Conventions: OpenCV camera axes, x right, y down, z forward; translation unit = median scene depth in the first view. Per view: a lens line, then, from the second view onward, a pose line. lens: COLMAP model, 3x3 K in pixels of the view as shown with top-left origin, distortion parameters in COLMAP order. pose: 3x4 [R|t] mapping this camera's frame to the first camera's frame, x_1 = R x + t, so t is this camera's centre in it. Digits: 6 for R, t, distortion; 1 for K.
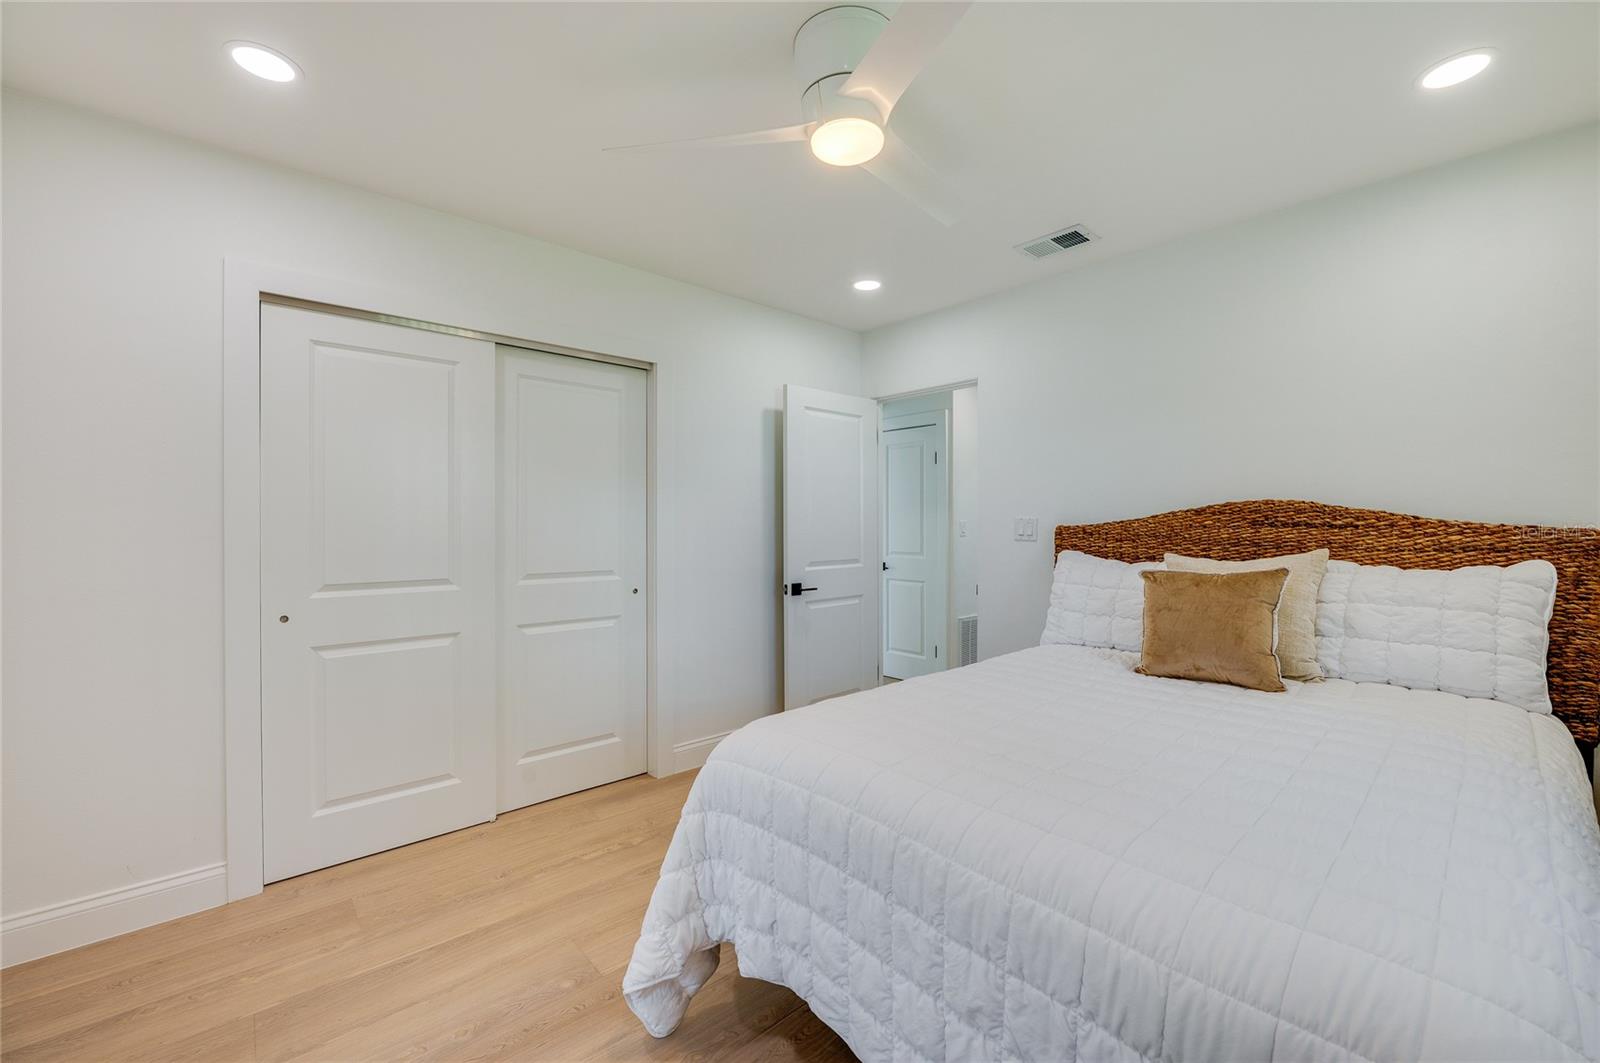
lens RADIAL K [[649.2, 0, 804.9], [0, 649.2, 525.4], [0, 0, 1]] dist [-0.013382, 0.000109]
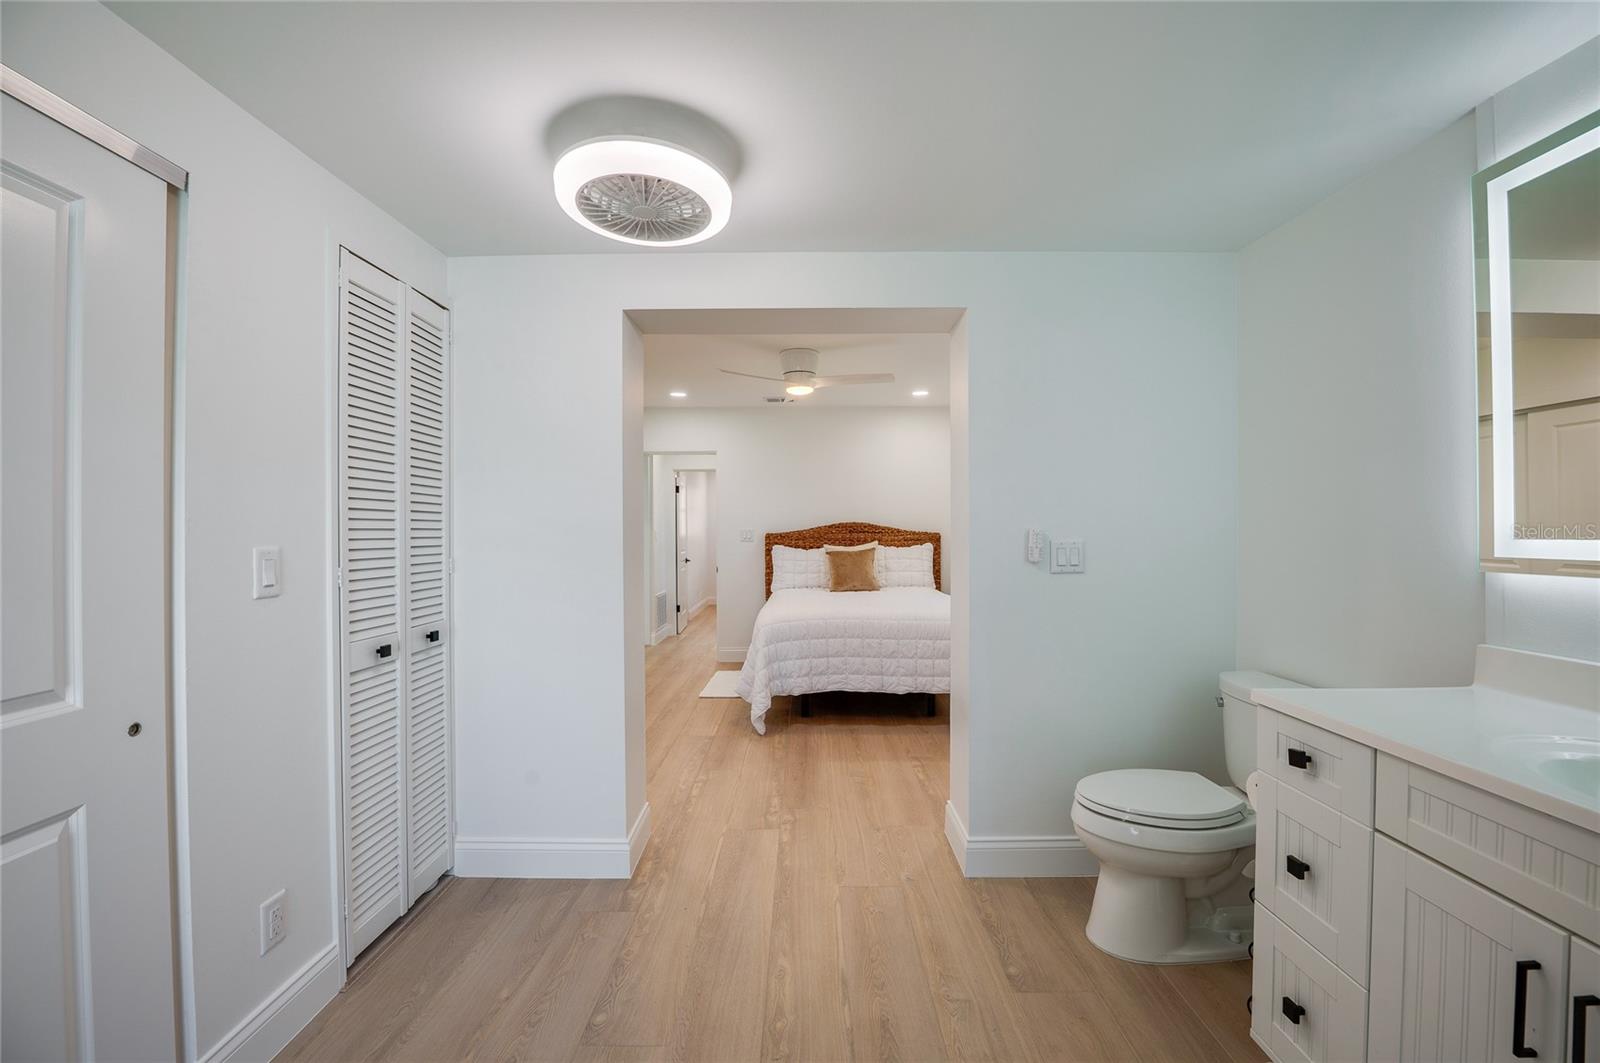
lens RADIAL K [[649.2, 0, 804.9], [0, 649.2, 525.4], [0, 0, 1]] dist [-0.013382, 0.000109]
pose [[0.668218, 0.001119, 0.743965, -1.474296], [0.008969, 0.999914, -0.009559, -0.005646], [-0.743912, 0.013060, 0.668150, -0.620493]]
